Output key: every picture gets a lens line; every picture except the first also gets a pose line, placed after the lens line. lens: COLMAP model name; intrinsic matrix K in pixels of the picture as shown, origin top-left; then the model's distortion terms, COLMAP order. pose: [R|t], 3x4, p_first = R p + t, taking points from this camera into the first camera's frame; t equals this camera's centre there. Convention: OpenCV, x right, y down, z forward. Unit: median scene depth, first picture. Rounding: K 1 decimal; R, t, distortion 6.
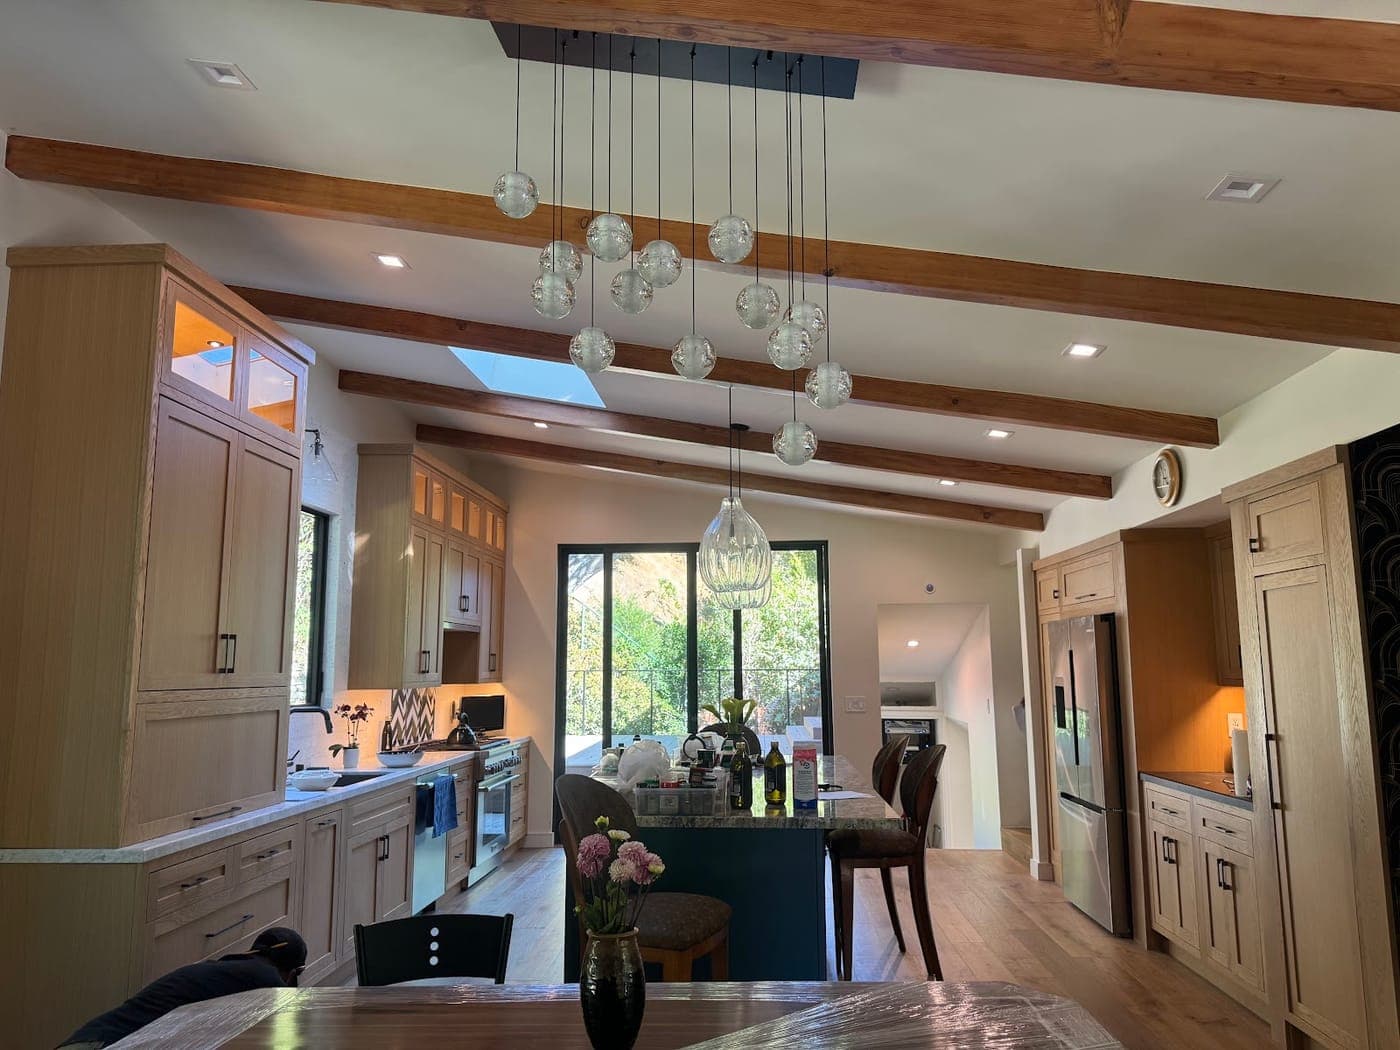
lens RADIAL K [[973.8, 0, 703.2], [0, 973.8, 528.0], [0, 0, 1]] dist [0.006841, -0.025732]
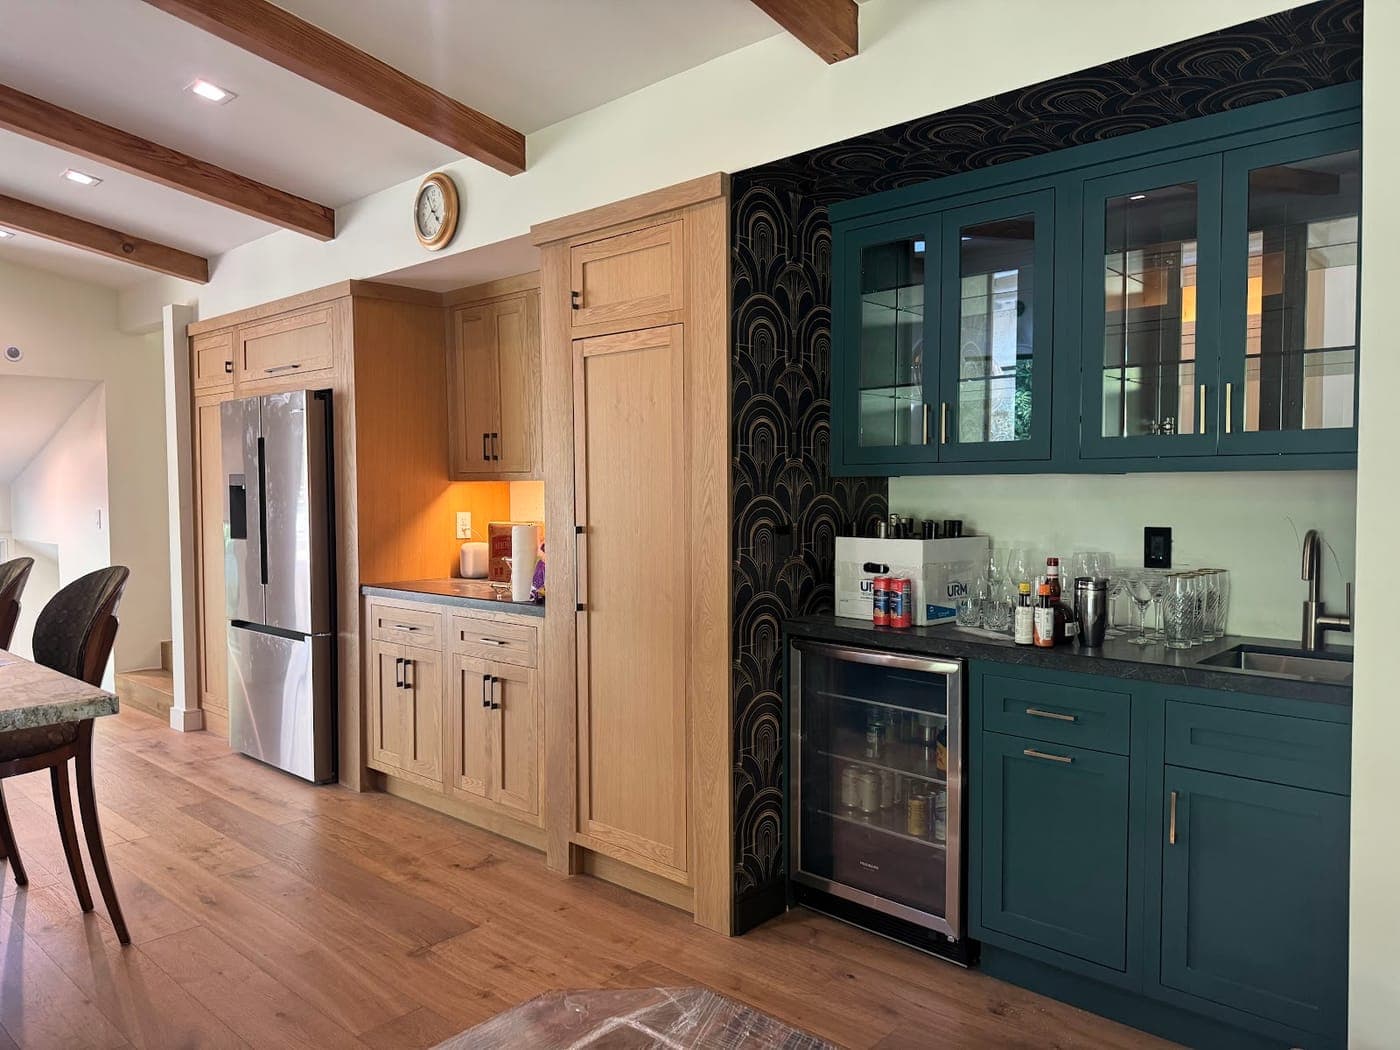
lens RADIAL K [[973.8, 0, 706.6], [0, 973.8, 534.5], [0, 0, 1]] dist [0.006841, -0.025732]
pose [[0.616593, -0.035715, 0.786471, -0.011997], [-0.111458, 0.984948, 0.132112, 0.069898], [-0.779352, -0.169118, 0.603332, 0.294832]]
